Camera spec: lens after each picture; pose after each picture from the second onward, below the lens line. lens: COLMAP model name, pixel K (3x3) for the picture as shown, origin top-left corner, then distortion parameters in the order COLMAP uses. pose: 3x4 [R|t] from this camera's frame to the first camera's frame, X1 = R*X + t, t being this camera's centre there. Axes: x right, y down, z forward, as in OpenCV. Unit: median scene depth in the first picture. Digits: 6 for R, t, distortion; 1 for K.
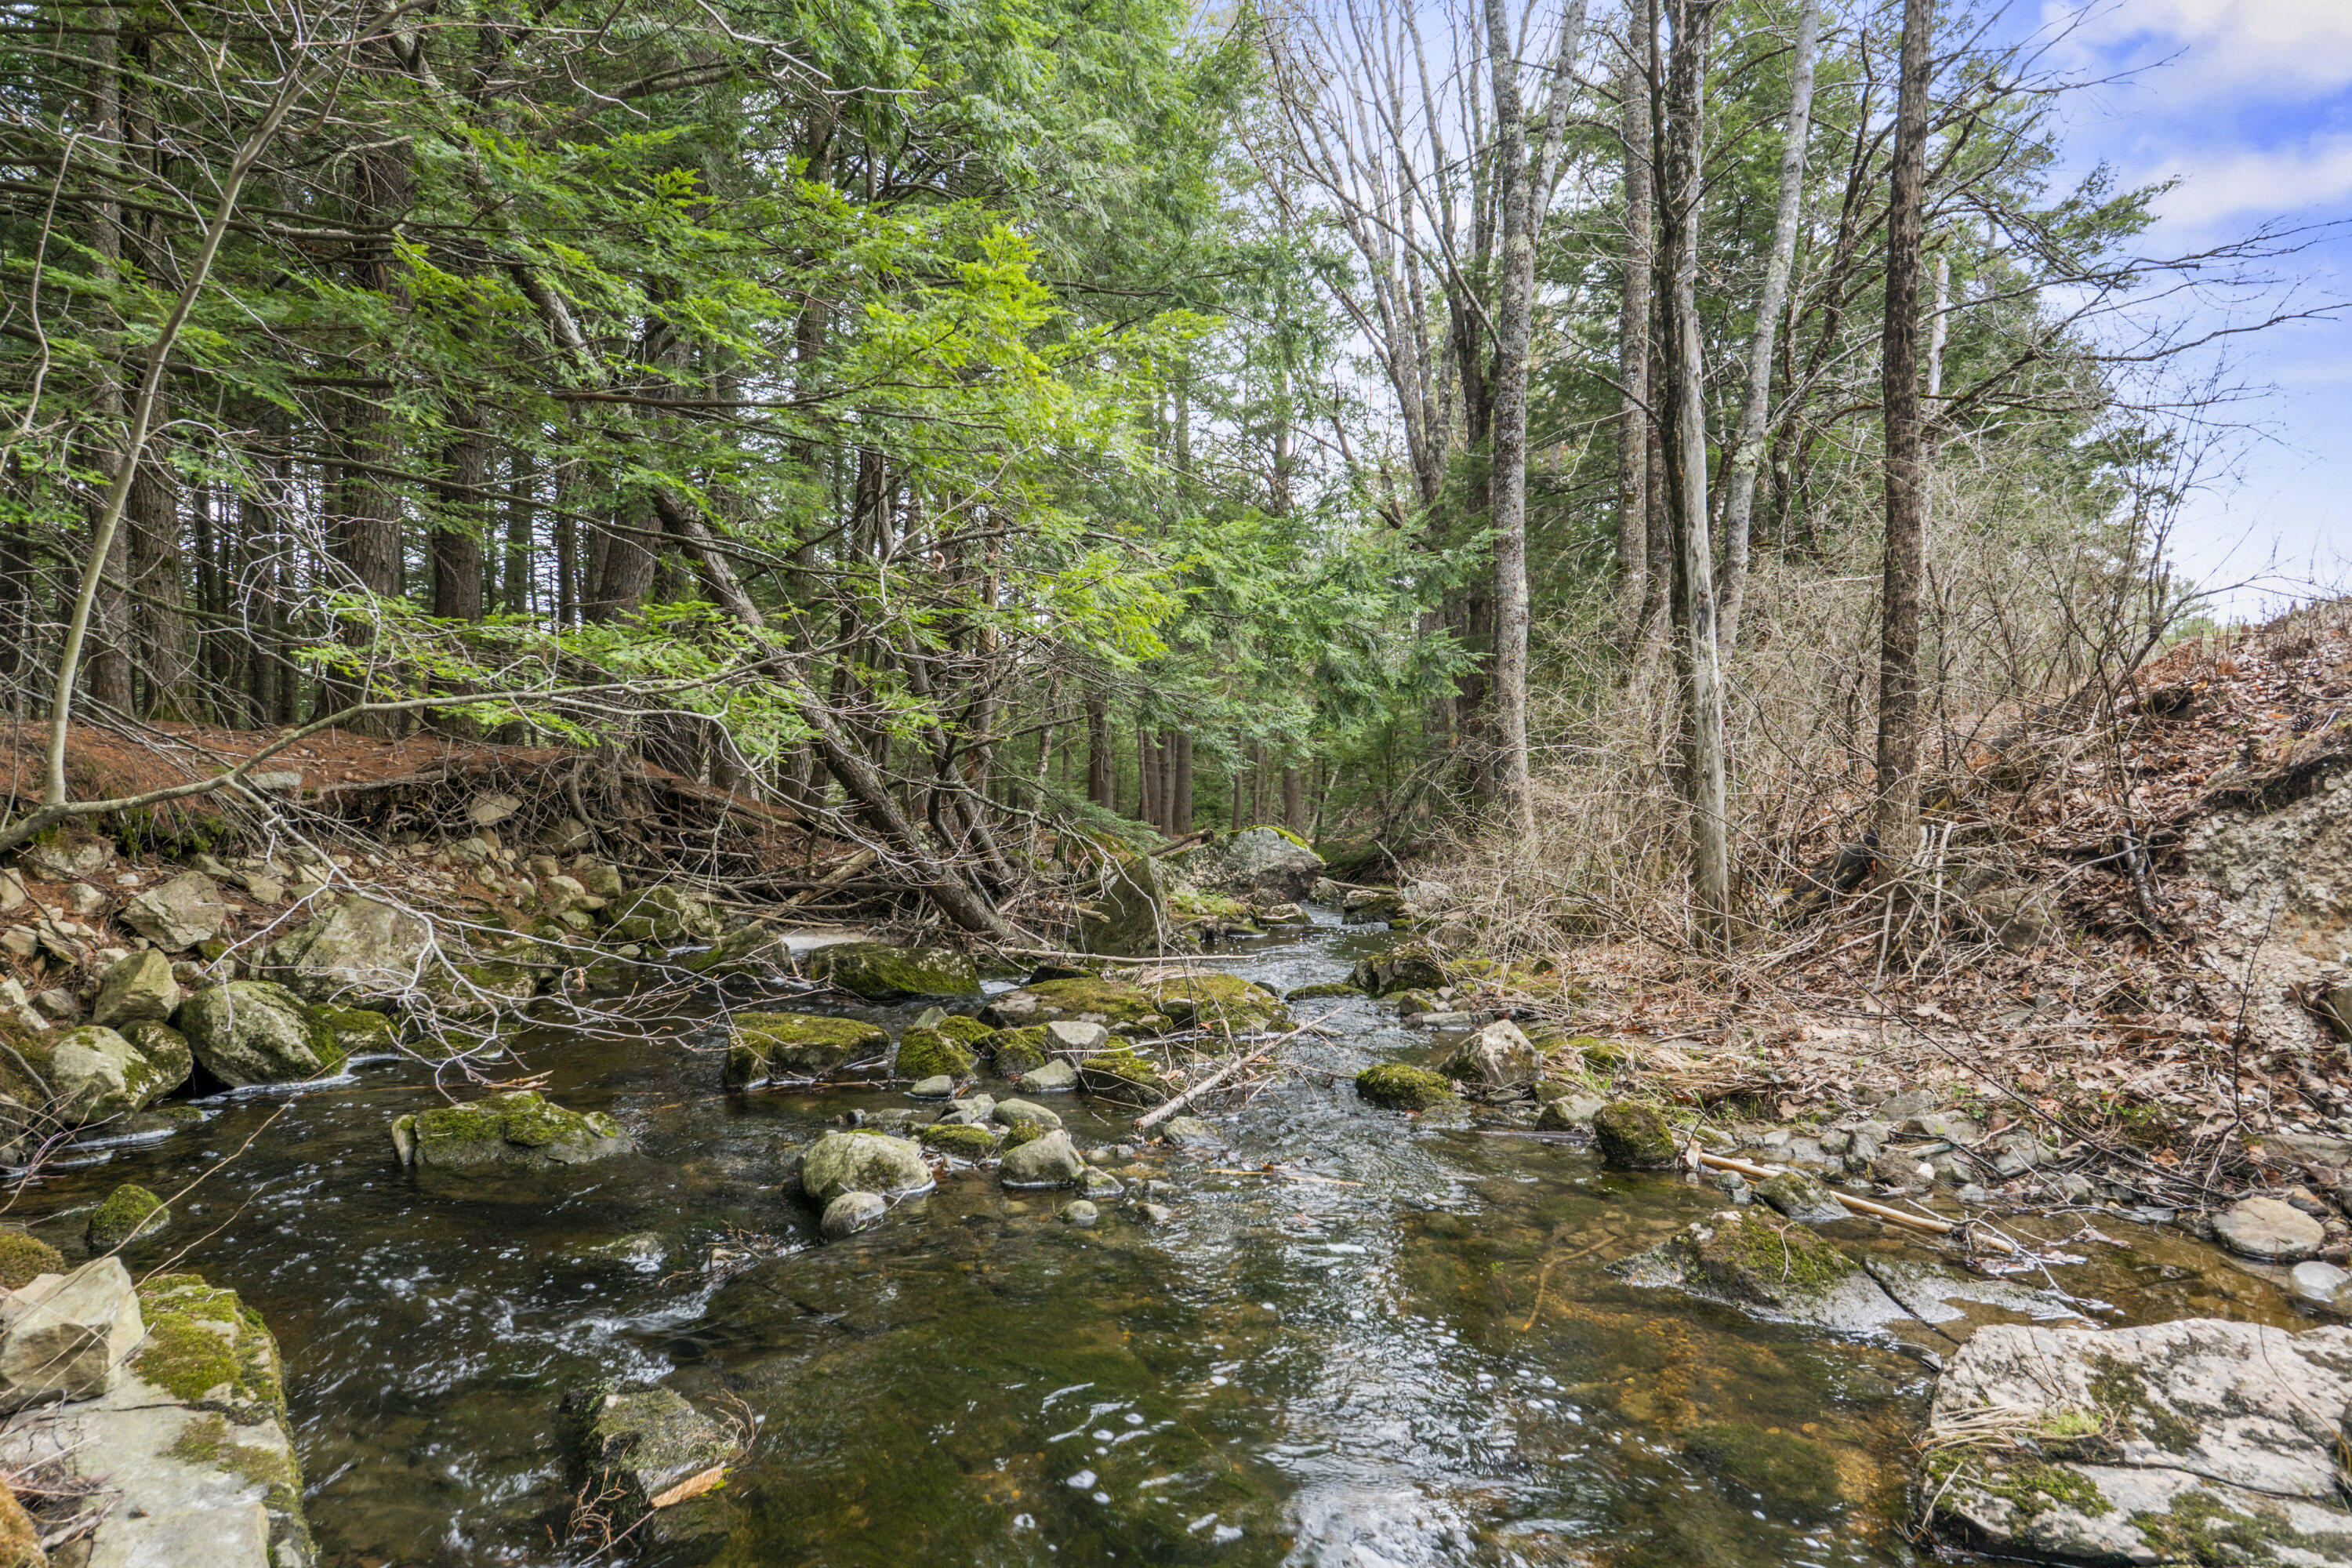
lens RADIAL K [[1346.0, 0, 1180.2], [0, 1346.0, 780.4], [0, 0, 1]] dist [-0.007224, 0.000427]
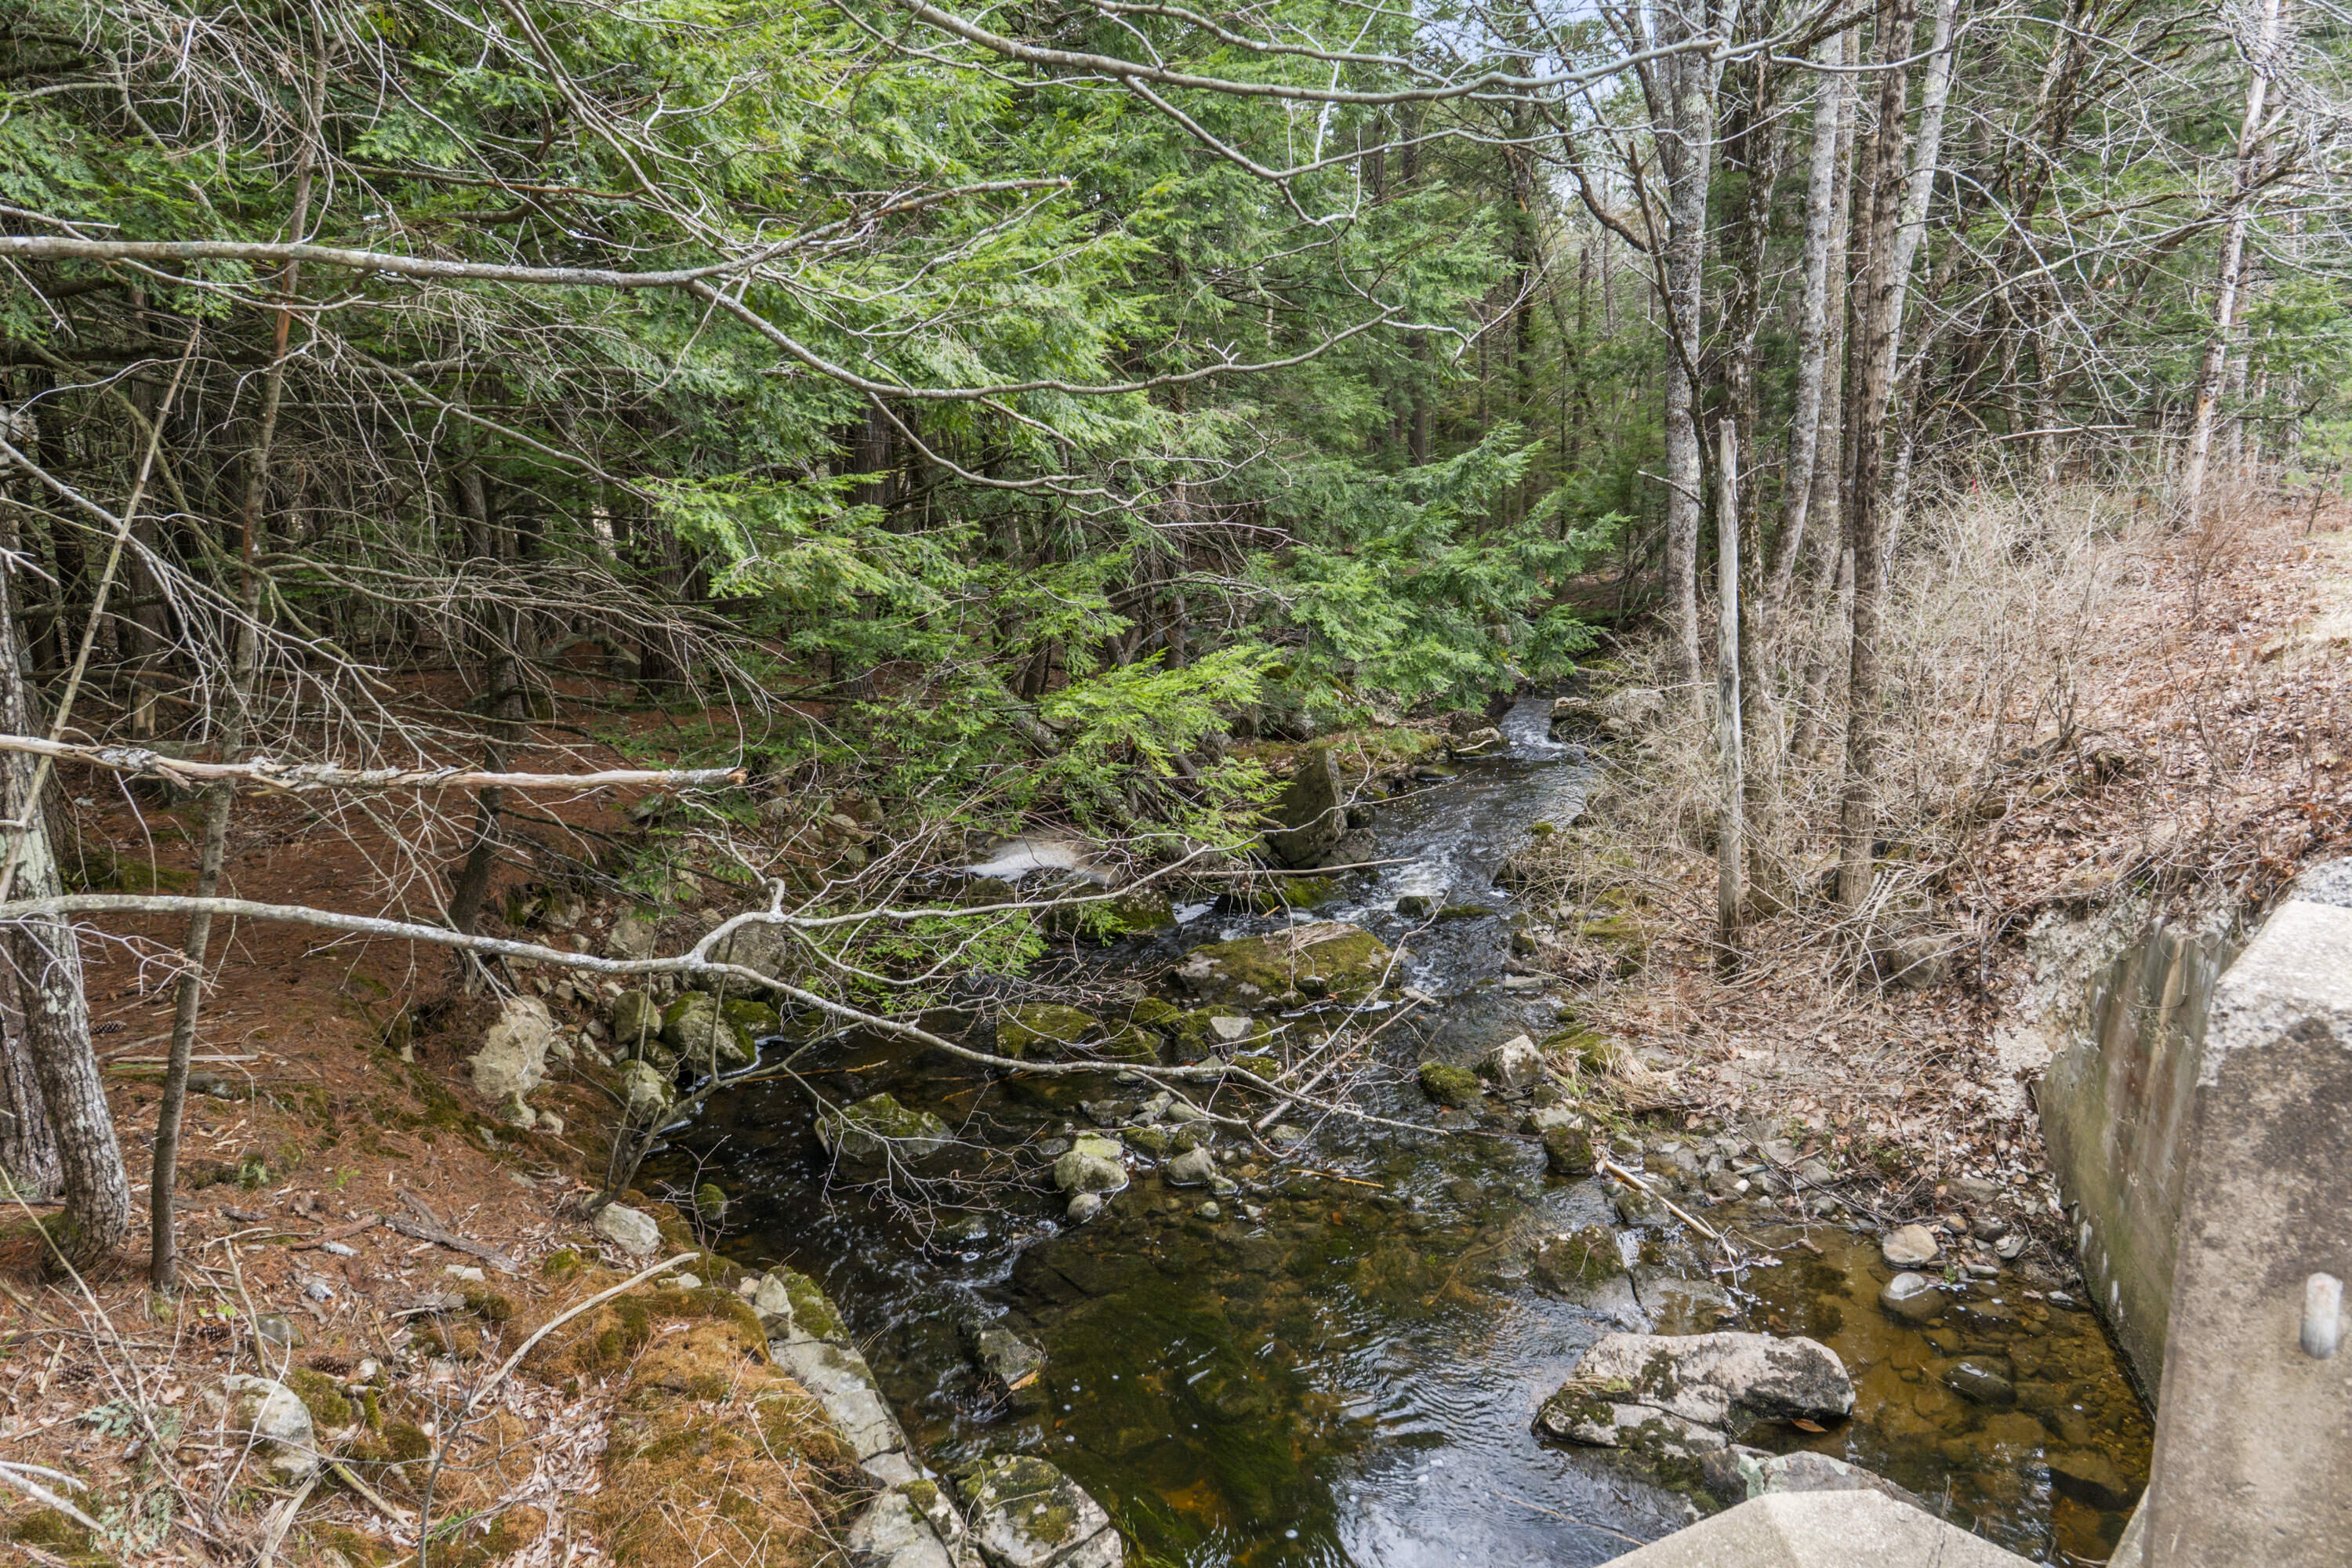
lens RADIAL K [[1663.7, 0, 1173.4], [0, 1663.7, 785.9], [0, 0, 1]] dist [-0.014676, -0.004964]
pose [[0.983601, -0.015393, -0.179702, 0.259410], [0.061660, 0.965016, 0.254837, -0.716547], [0.169493, -0.261738, 0.950140, -0.865850]]
